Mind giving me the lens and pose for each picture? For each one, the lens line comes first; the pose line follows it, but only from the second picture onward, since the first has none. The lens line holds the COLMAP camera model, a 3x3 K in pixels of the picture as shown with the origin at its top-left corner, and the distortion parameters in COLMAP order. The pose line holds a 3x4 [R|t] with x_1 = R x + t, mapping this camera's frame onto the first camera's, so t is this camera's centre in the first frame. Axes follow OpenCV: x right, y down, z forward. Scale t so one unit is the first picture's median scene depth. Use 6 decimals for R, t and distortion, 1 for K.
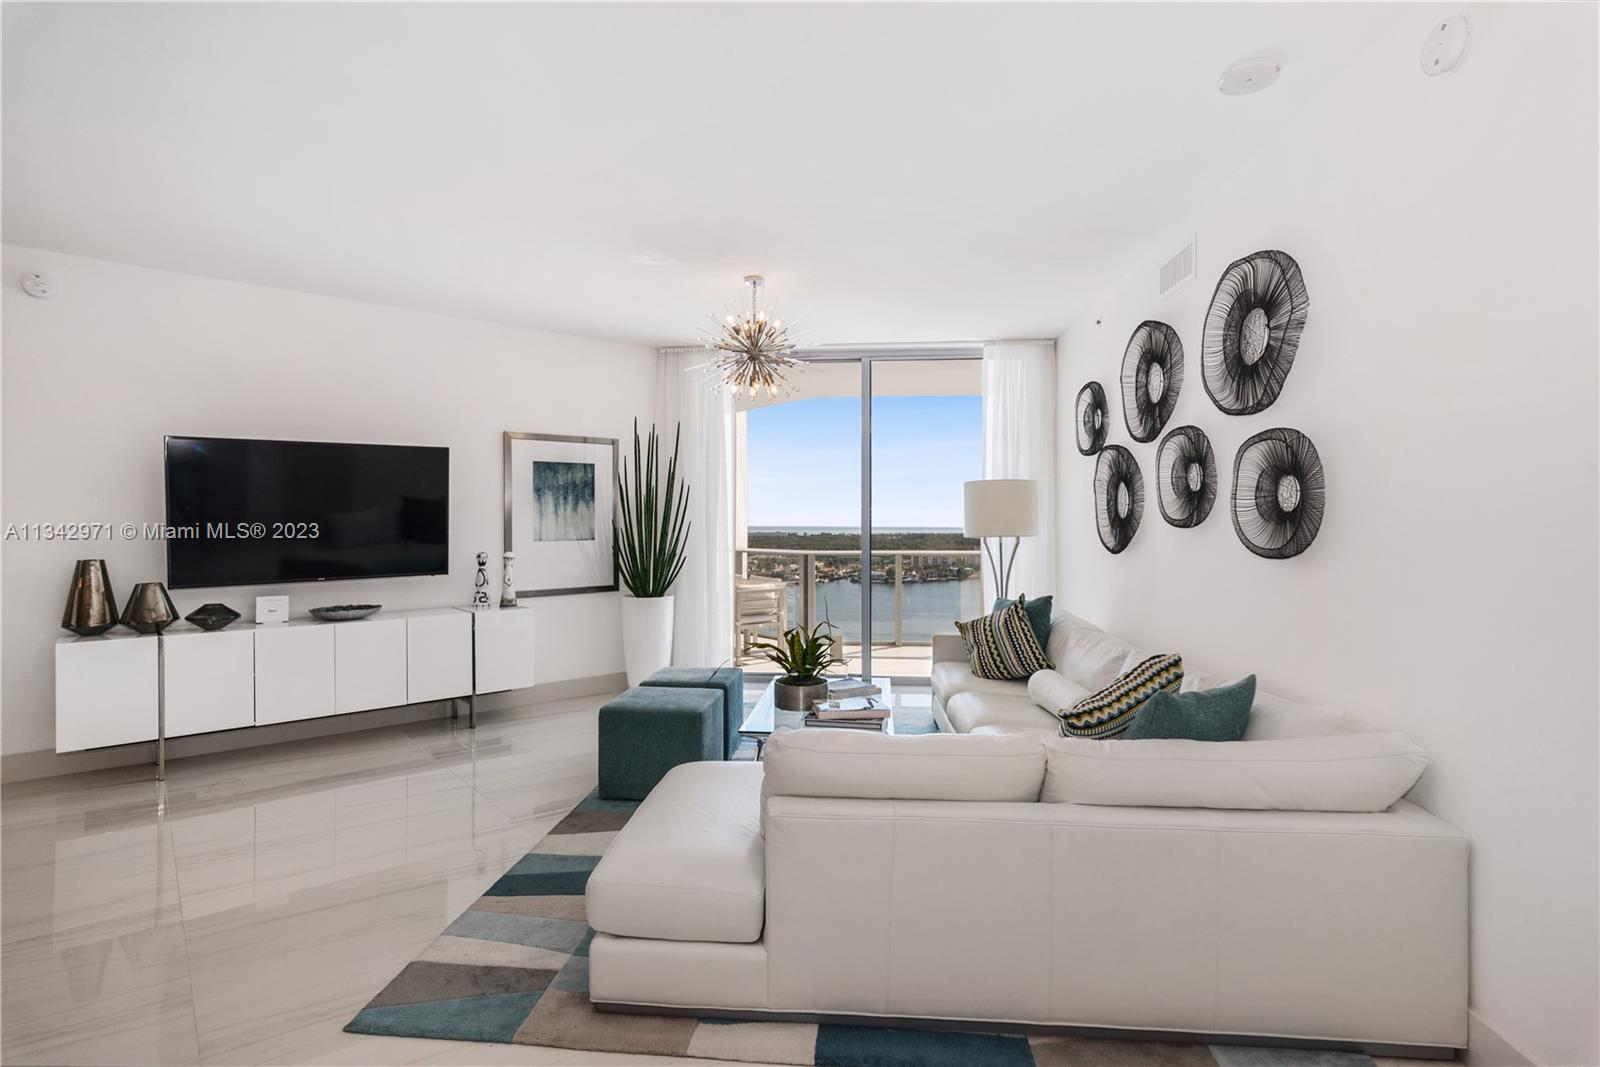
lens RADIAL K [[801.0, 0, 799.9], [0, 801.0, 525.5], [0, 0, 1]] dist [0.010360, 0.000691]
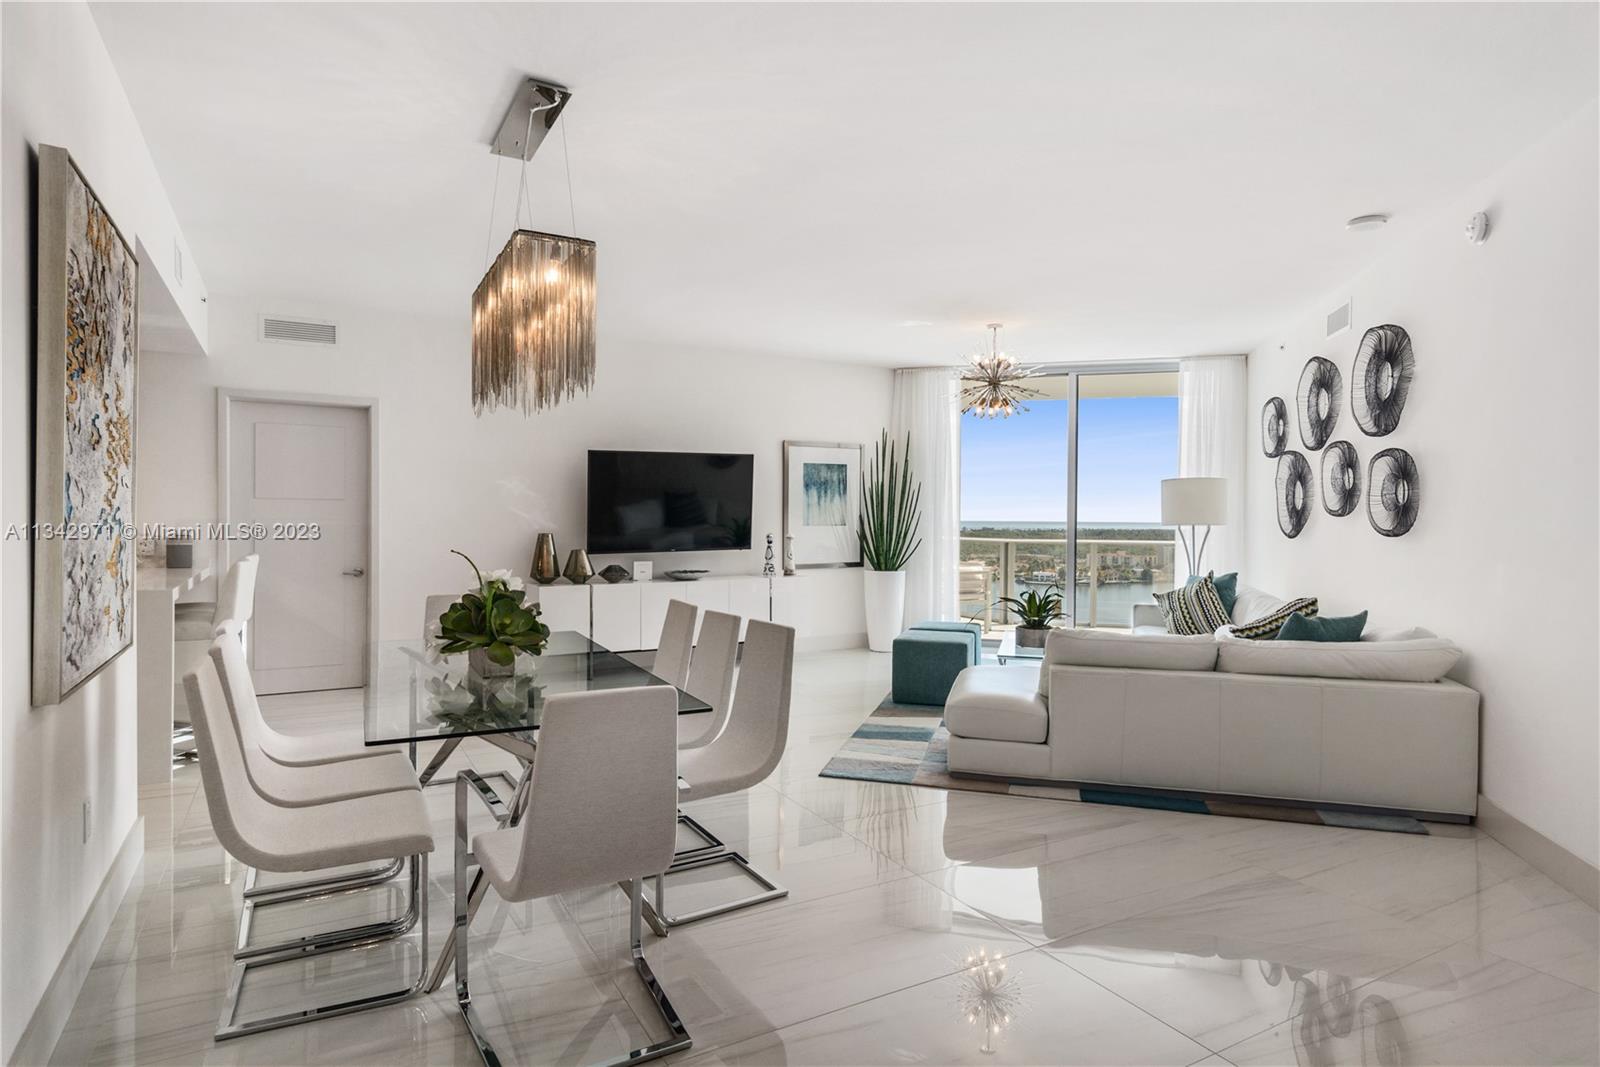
lens RADIAL K [[875.5, 0, 796.4], [0, 875.5, 524.6], [0, 0, 1]] dist [0.016057, -0.002919]
pose [[0.983603, 0.009087, -0.180116, -0.113034], [-0.007912, 0.999942, 0.007240, 0.009797], [0.180172, -0.005696, 0.983619, -0.465640]]
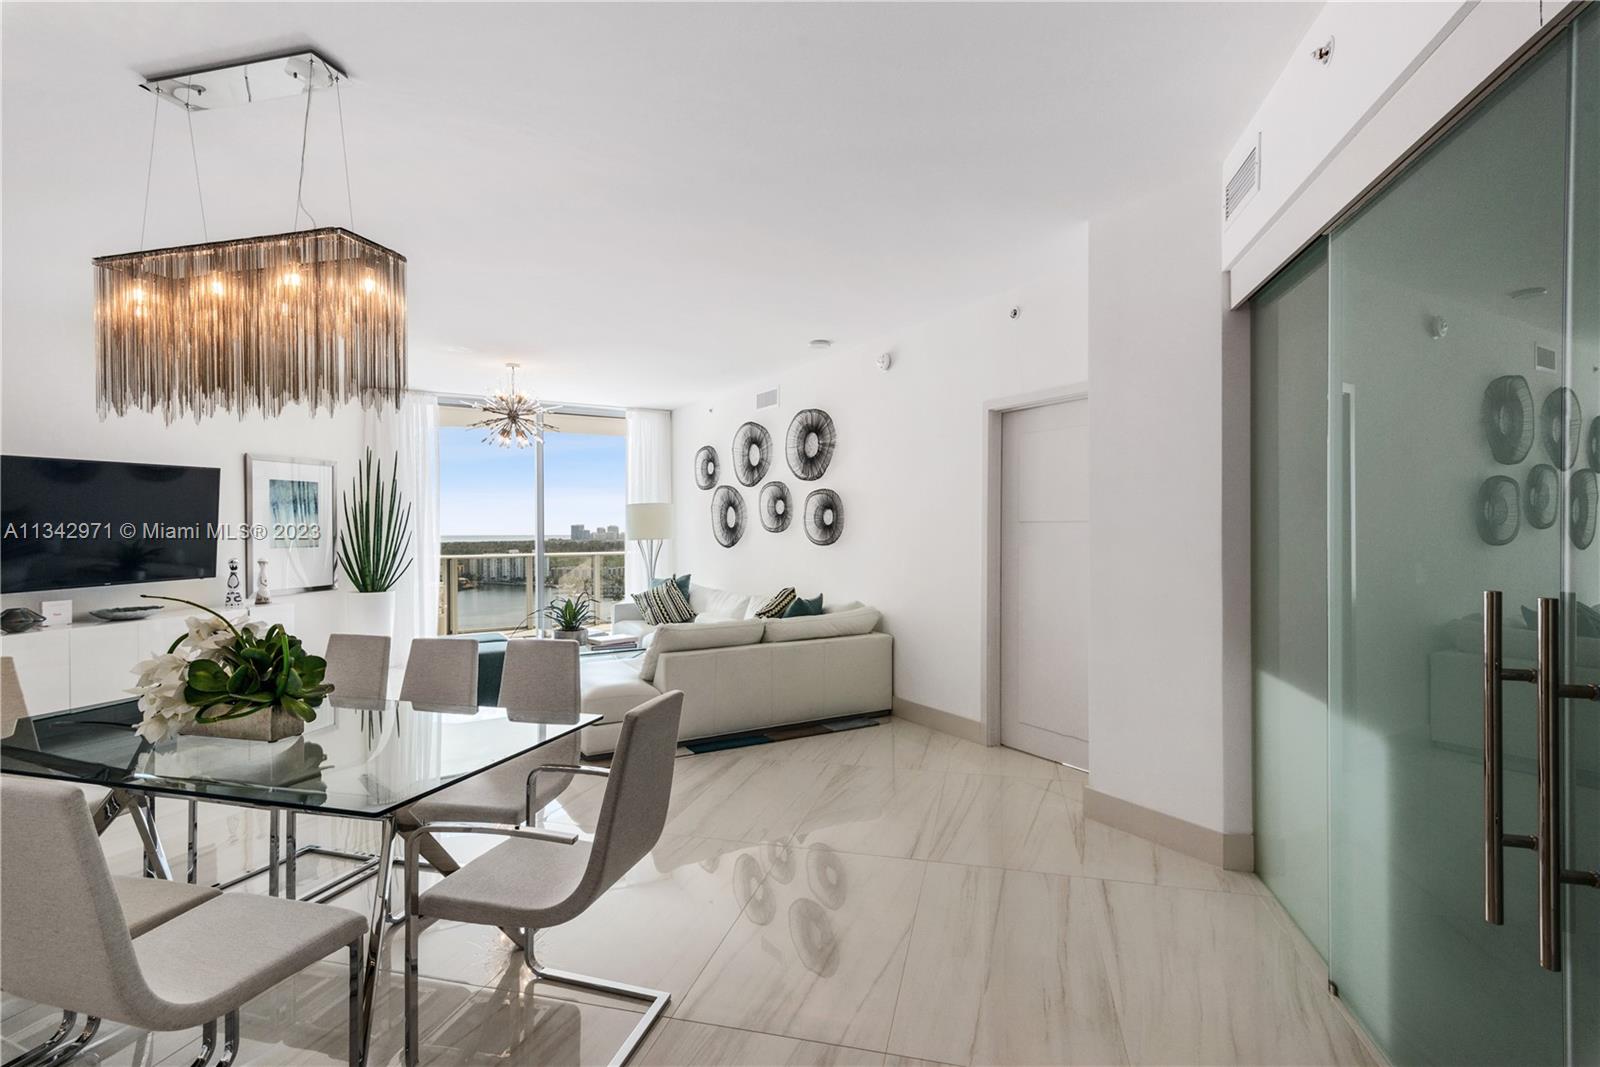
lens RADIAL K [[776.1, 0, 796.9], [0, 776.1, 536.9], [0, 0, 1]] dist [0.020745, -0.001810]
pose [[0.814768, -0.009228, 0.579714, -0.455873], [0.007056, 0.999957, 0.006000, 0.001744], [-0.579744, -0.000798, 0.814798, -0.458490]]
